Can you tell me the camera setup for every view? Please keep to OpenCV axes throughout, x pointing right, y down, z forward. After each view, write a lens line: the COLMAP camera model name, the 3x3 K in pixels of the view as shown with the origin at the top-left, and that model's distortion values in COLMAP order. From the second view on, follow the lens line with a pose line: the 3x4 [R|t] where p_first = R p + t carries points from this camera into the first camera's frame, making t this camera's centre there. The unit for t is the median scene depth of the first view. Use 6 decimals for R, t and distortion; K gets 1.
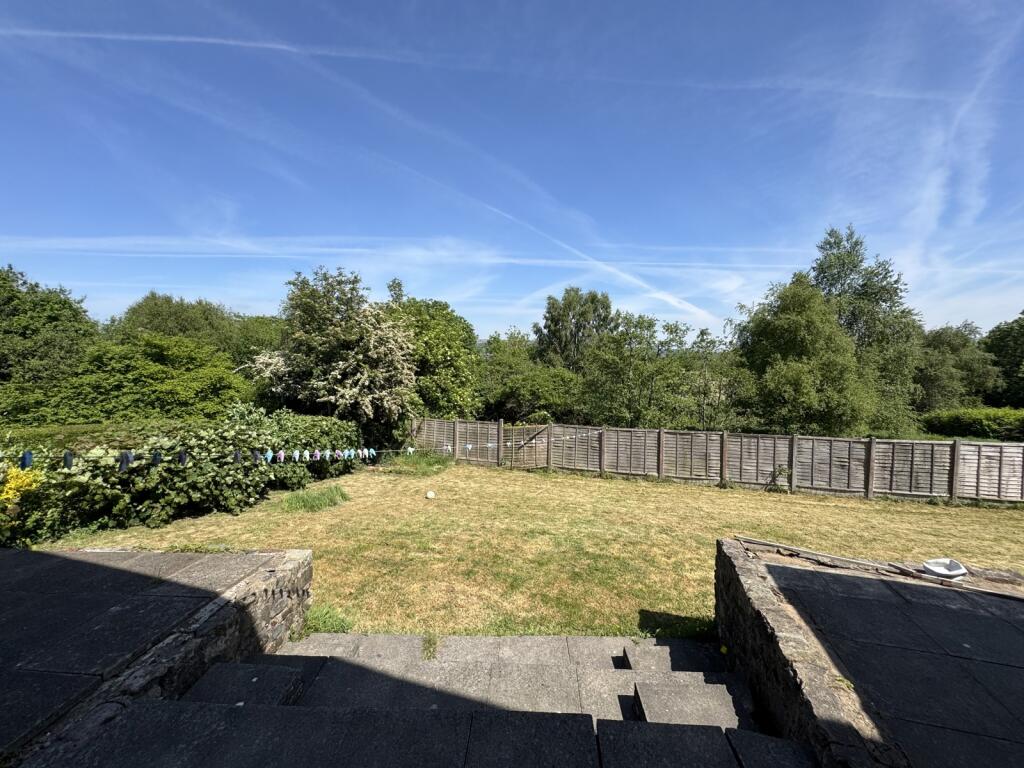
lens RADIAL K [[410.8, 0, 509.2], [0, 410.8, 384.9], [0, 0, 1]] dist [-0.007849, 0.000576]
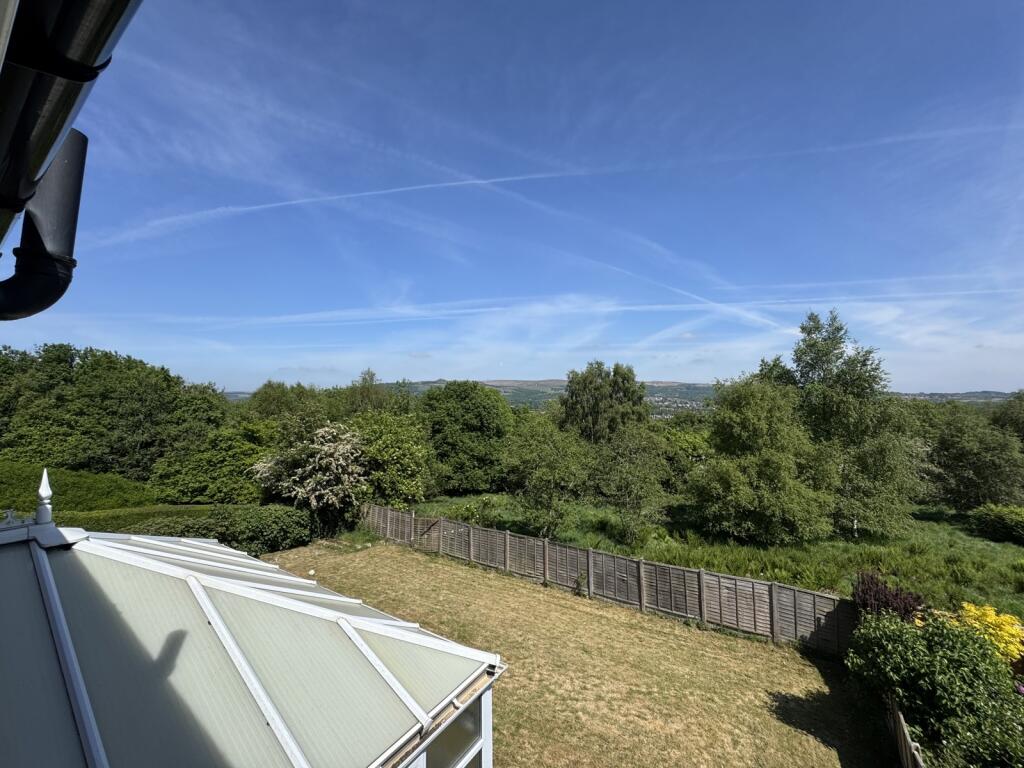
lens RADIAL K [[410.8, 0, 518.1], [0, 410.8, 386.1], [0, 0, 1]] dist [-0.007849, 0.000576]
pose [[0.965422, -0.017213, -0.260123, 0.481413], [-0.009119, 0.994977, -0.099685, -0.137710], [0.260532, 0.098610, 0.960416, -0.159337]]
